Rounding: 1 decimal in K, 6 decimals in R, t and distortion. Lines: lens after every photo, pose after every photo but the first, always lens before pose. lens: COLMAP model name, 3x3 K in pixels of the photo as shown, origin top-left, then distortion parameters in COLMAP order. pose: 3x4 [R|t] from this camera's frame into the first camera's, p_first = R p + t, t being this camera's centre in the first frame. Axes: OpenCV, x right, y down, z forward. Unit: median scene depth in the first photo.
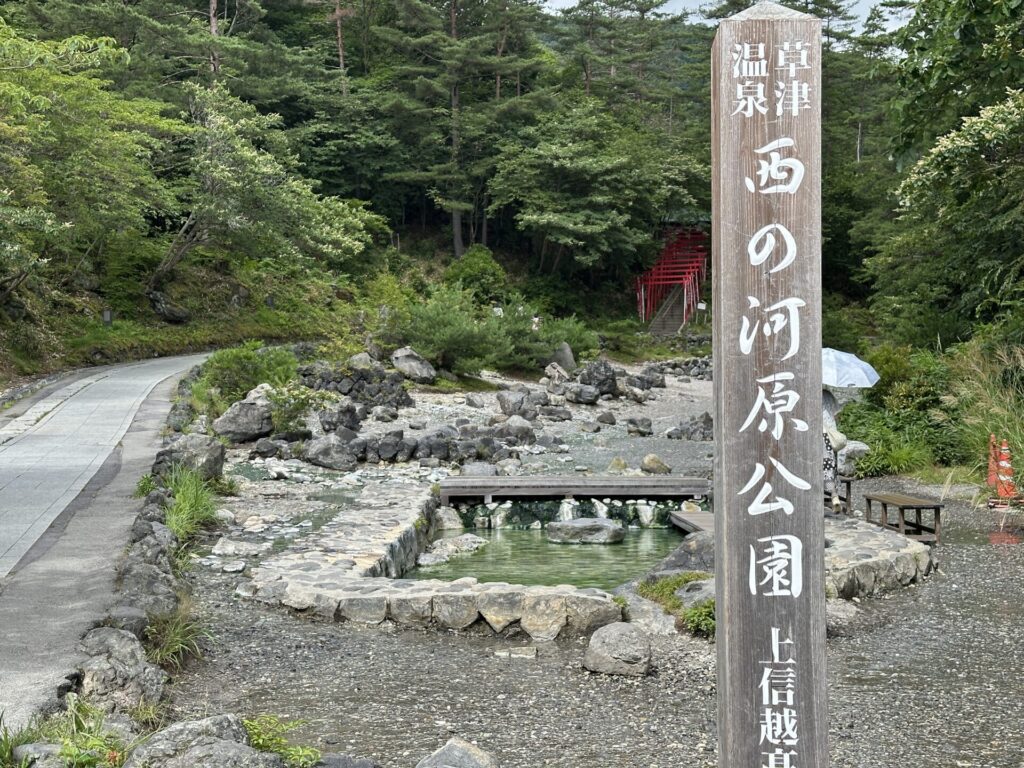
lens RADIAL K [[1463.4, 0, 512.0], [0, 1463.4, 384.0], [0, 0, 1]] dist [0.002601, 0.043625]
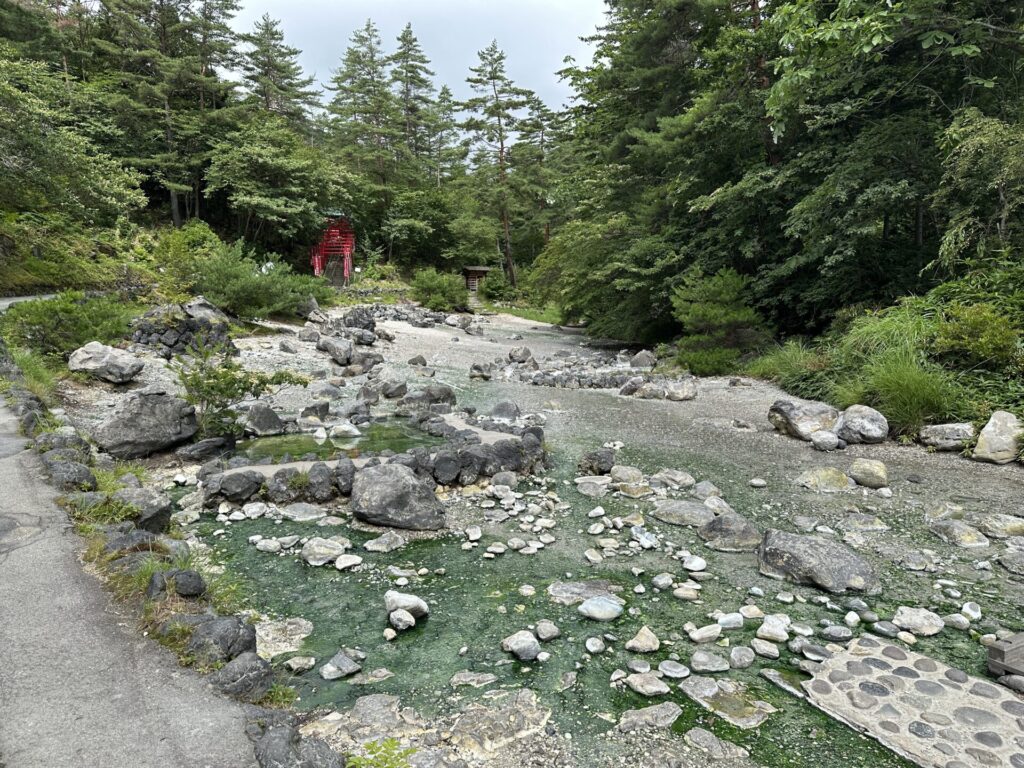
lens RADIAL K [[698.3, 0, 512.0], [0, 698.3, 384.0], [0, 0, 1]] dist [-0.000701, -0.023293]
pose [[0.877761, -0.051555, 0.476317, -0.084714], [0.002472, 0.994667, 0.103104, -0.009488], [-0.479093, -0.089324, 0.873208, 0.301474]]
